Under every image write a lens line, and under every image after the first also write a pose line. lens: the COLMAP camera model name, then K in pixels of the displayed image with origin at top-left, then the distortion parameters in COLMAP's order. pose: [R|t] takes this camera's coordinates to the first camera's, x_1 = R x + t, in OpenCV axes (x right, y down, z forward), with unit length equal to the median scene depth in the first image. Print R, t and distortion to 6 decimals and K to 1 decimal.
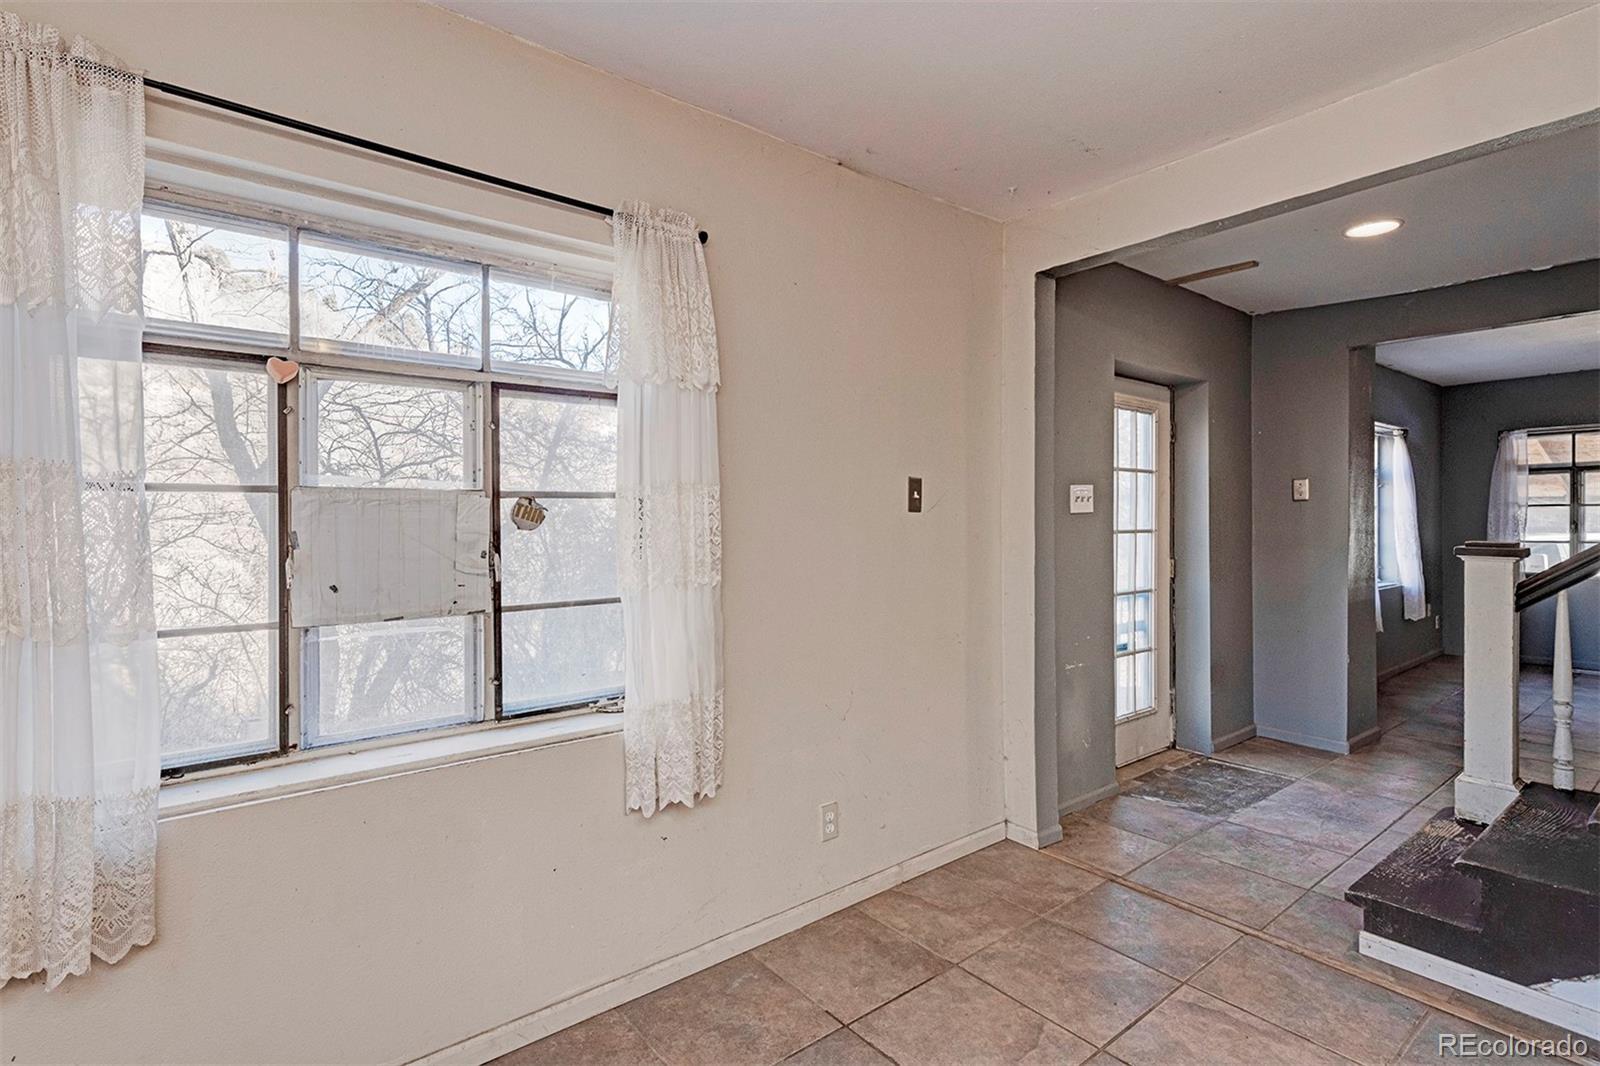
lens RADIAL K [[744.2, 0, 819.2], [0, 744.2, 512.4], [0, 0, 1]] dist [0.014521, -0.002471]
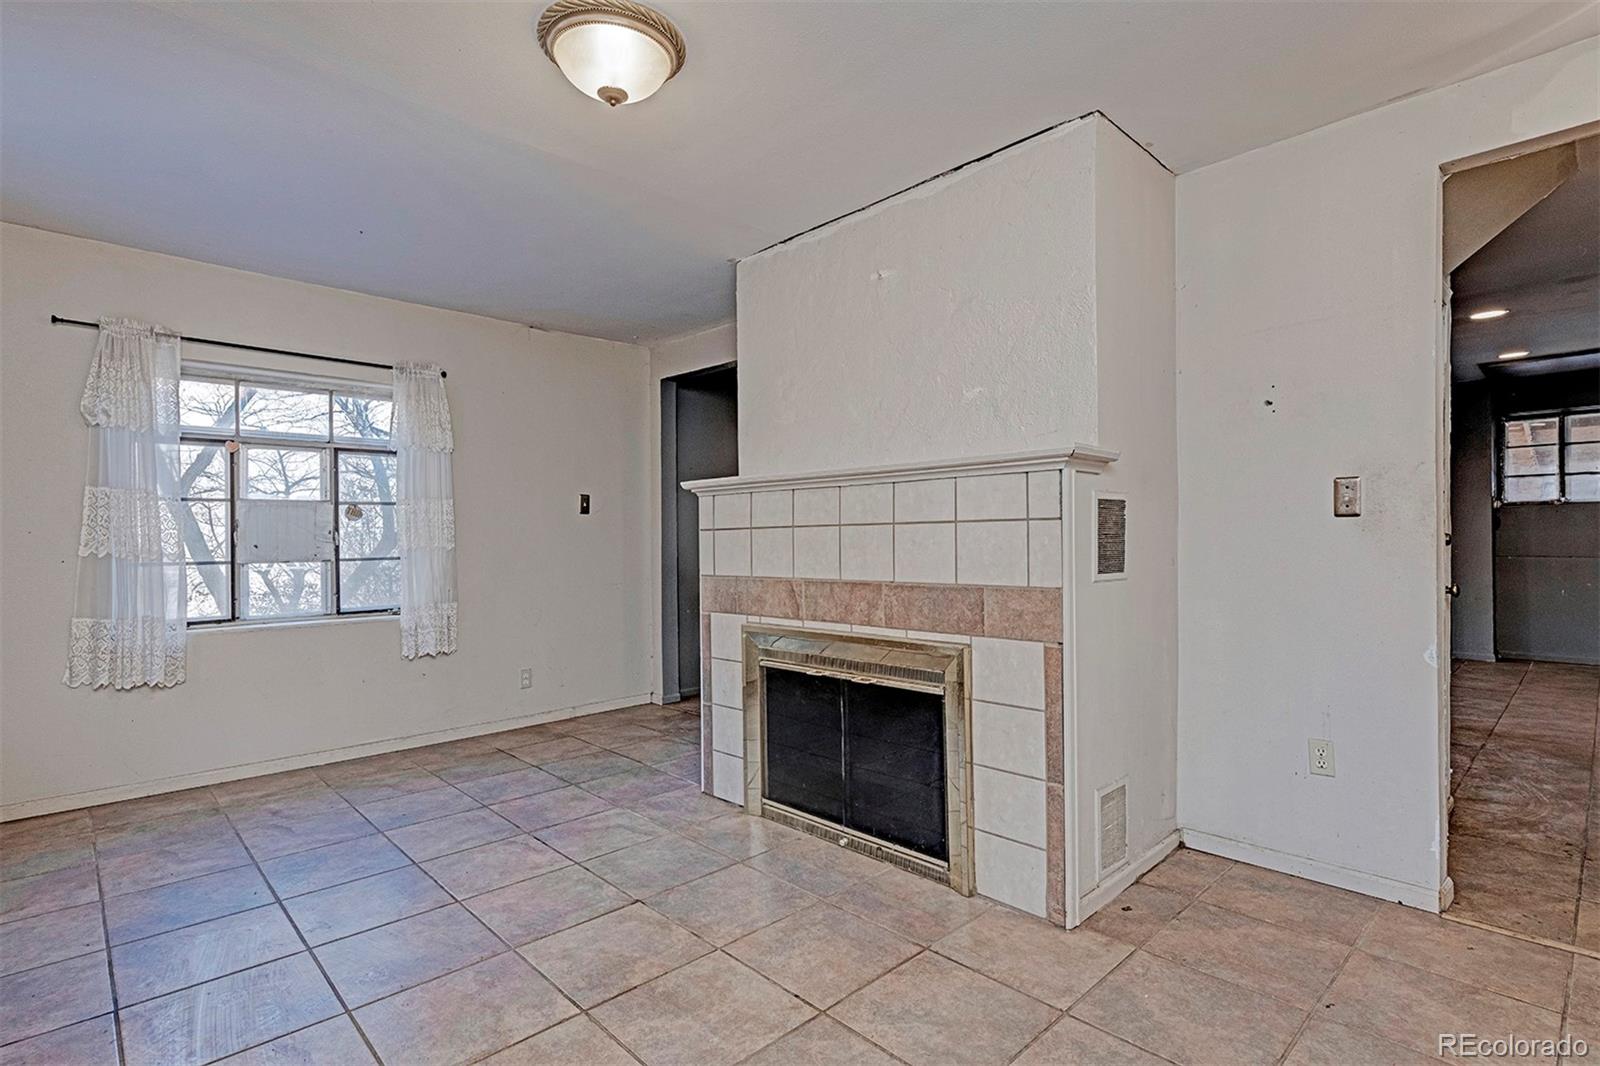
lens RADIAL K [[799.4, 0, 806.8], [0, 799.4, 533.1], [0, 0, 1]] dist [0.003625, -0.001316]
pose [[0.999015, 0.001835, 0.044345, 0.754205], [-0.002172, 0.999969, 0.007556, 0.039187], [-0.044329, -0.007645, 0.998988, -1.241484]]
